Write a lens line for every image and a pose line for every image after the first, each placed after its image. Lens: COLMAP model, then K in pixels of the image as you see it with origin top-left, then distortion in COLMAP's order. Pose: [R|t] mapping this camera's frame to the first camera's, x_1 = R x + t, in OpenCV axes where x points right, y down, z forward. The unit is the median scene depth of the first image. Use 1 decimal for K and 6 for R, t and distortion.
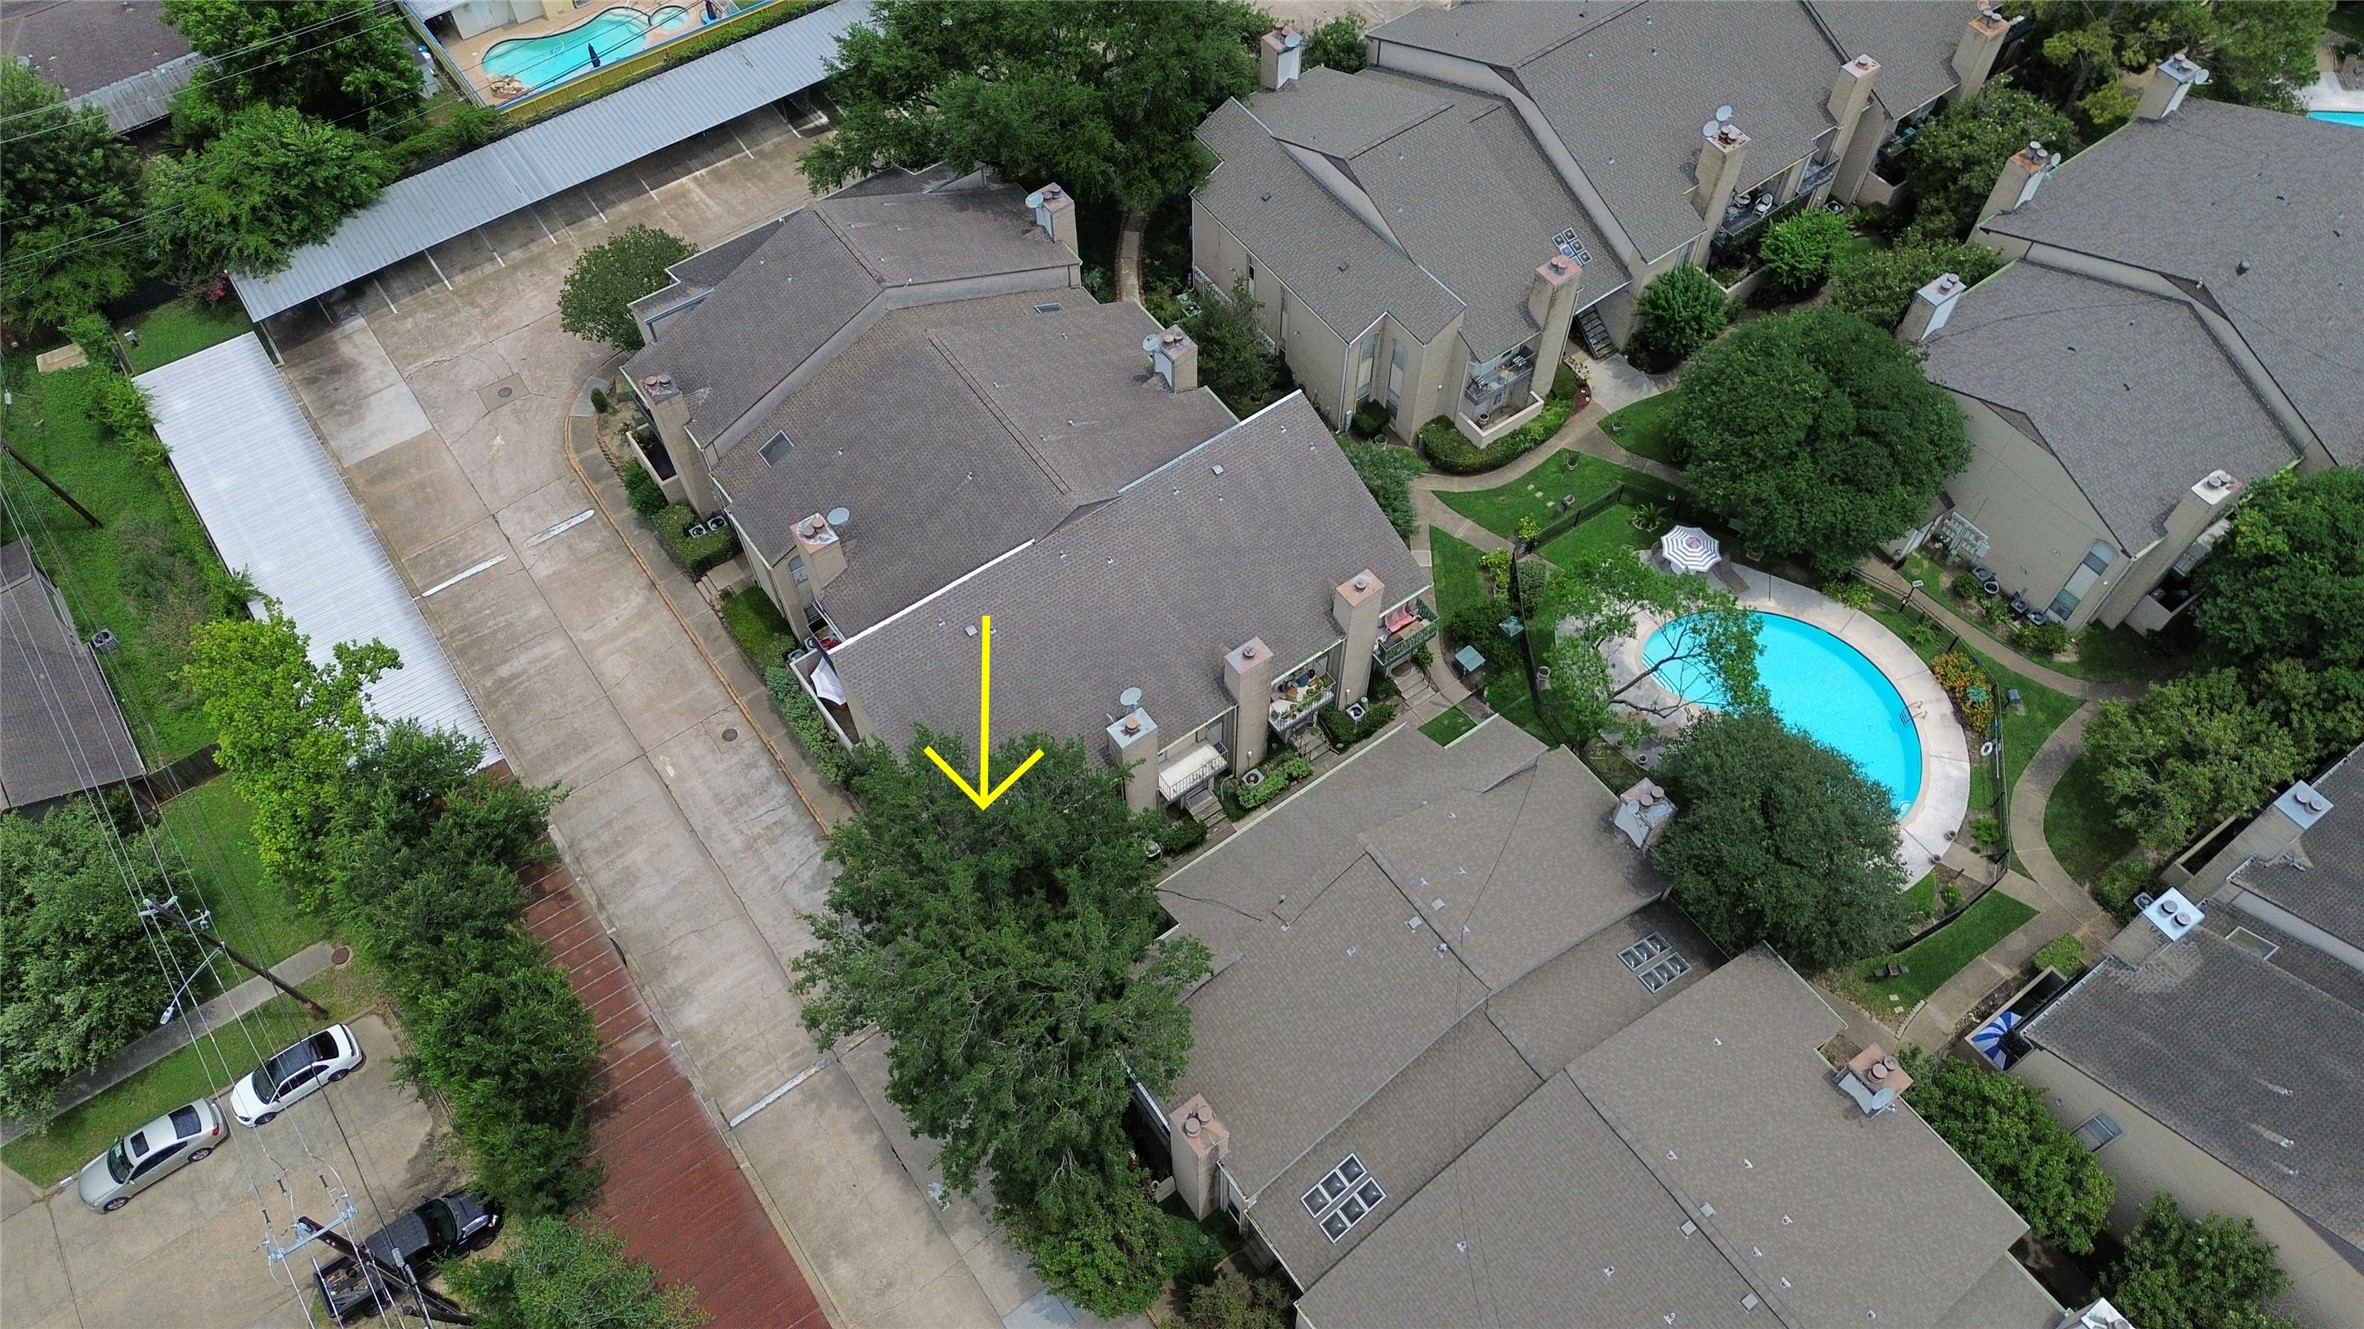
lens RADIAL K [[1743.8, 0, 1172.2], [0, 1743.8, 663.9], [0, 0, 1]] dist [0.099076, -0.120346]
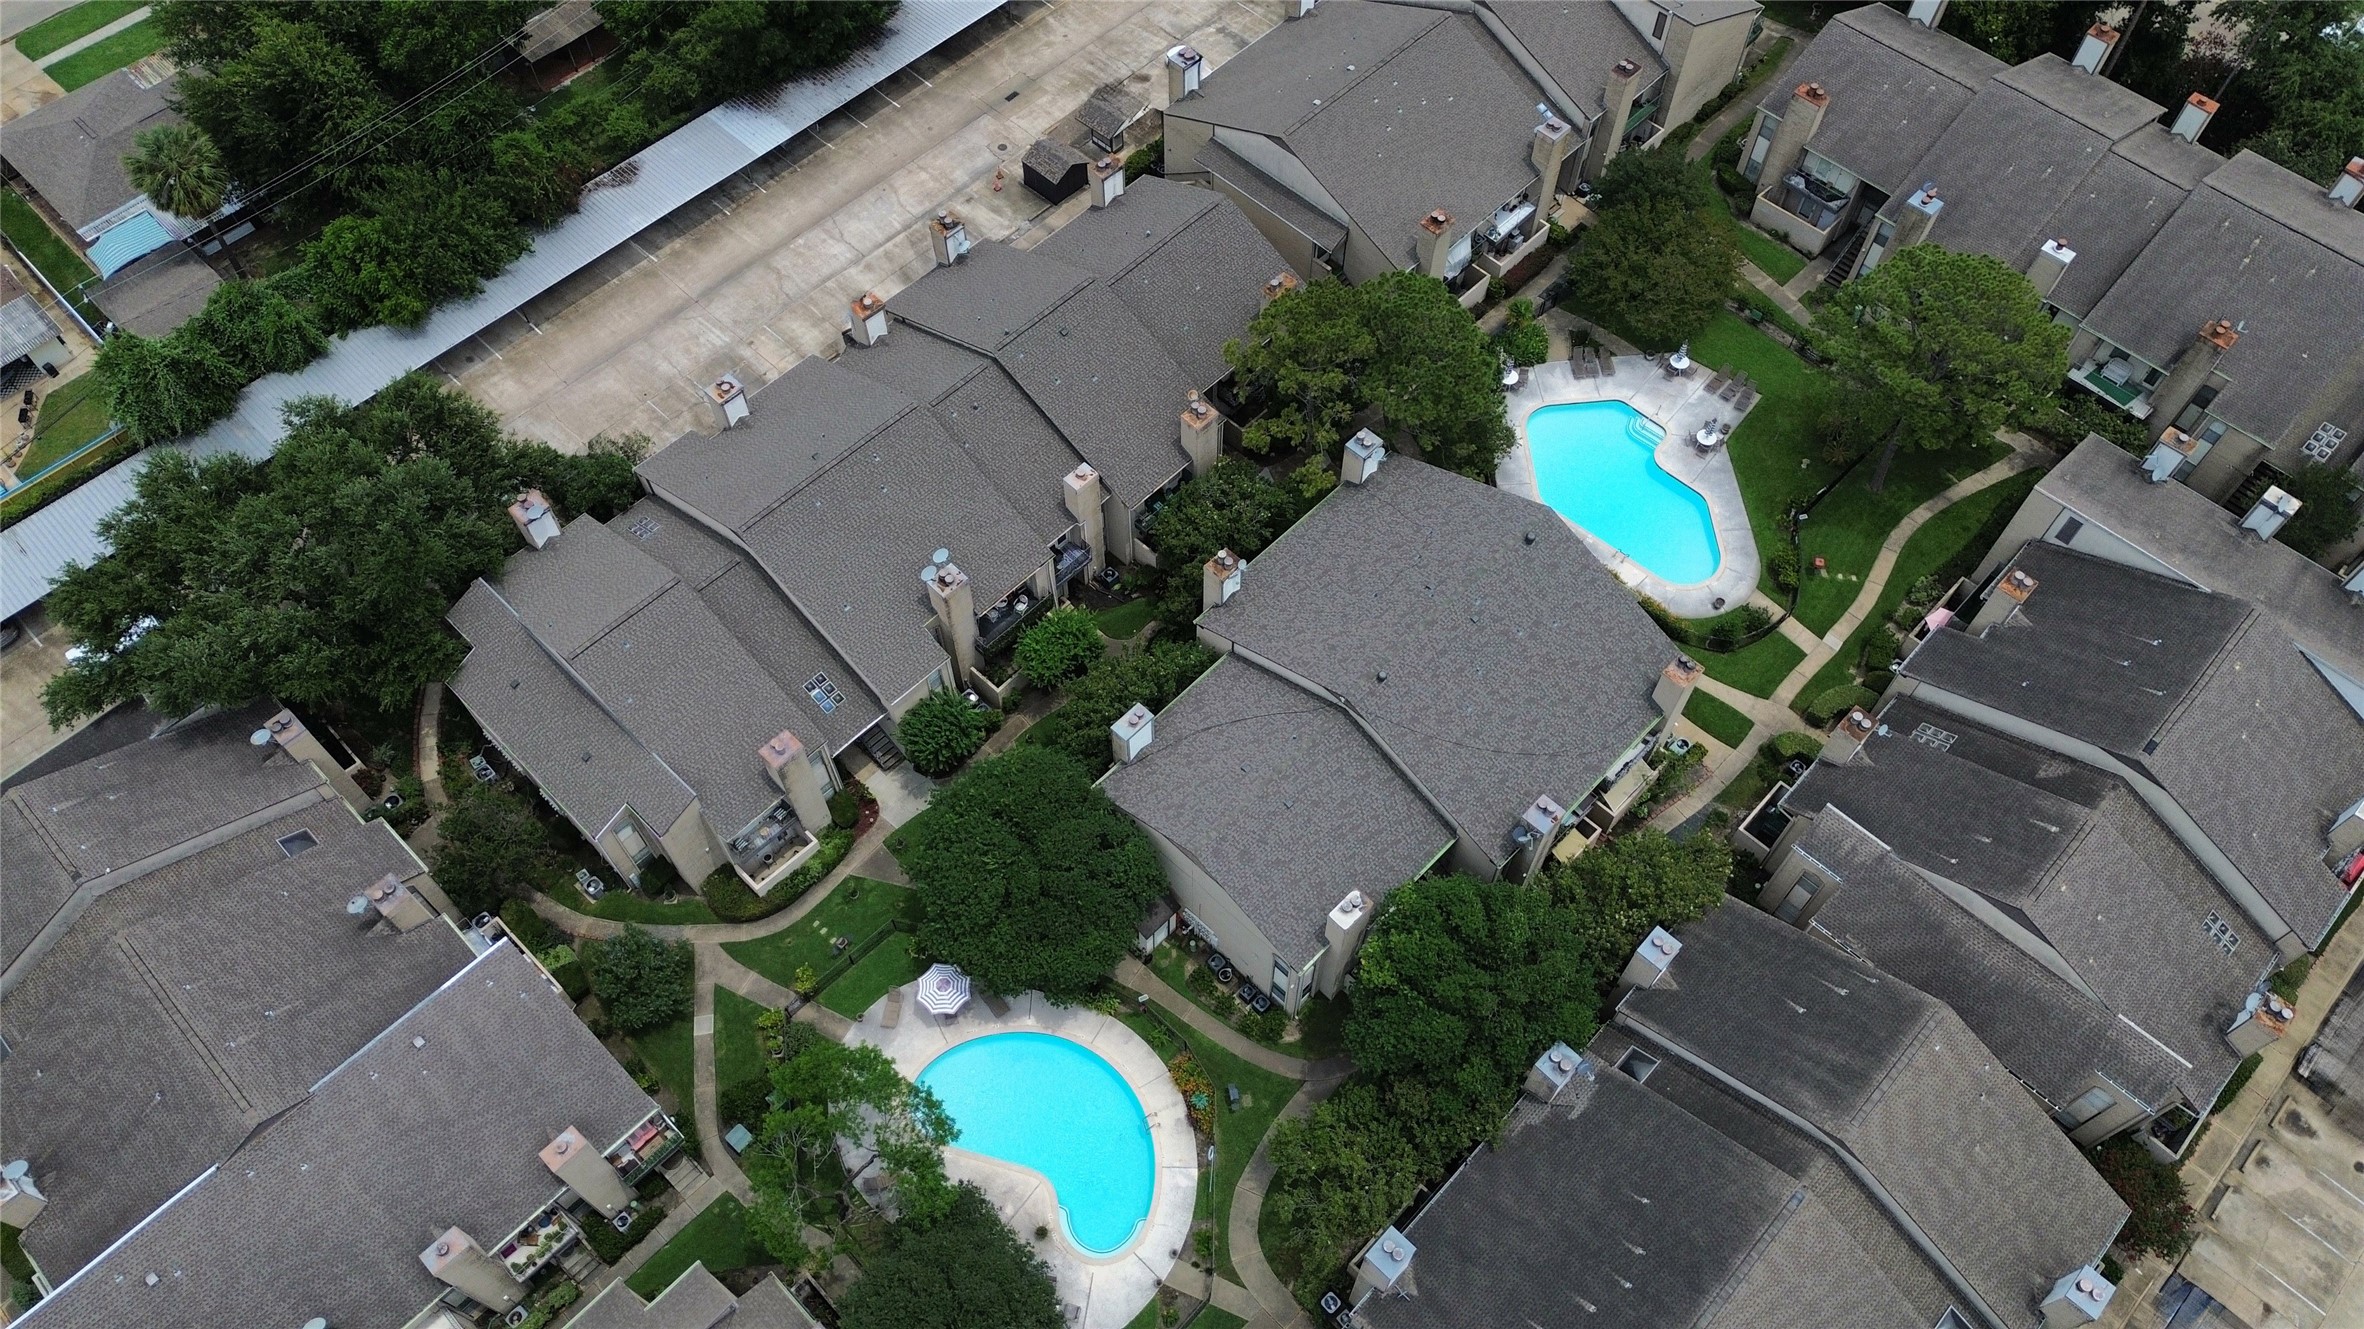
lens RADIAL K [[1743.8, 0, 1172.2], [0, 1743.8, 663.9], [0, 0, 1]] dist [0.099076, -0.120346]
pose [[0.983951, -0.143062, 0.106644, 0.350614], [0.141396, 0.989684, 0.023065, -0.268858], [-0.108844, -0.007616, 0.994030, -0.070011]]
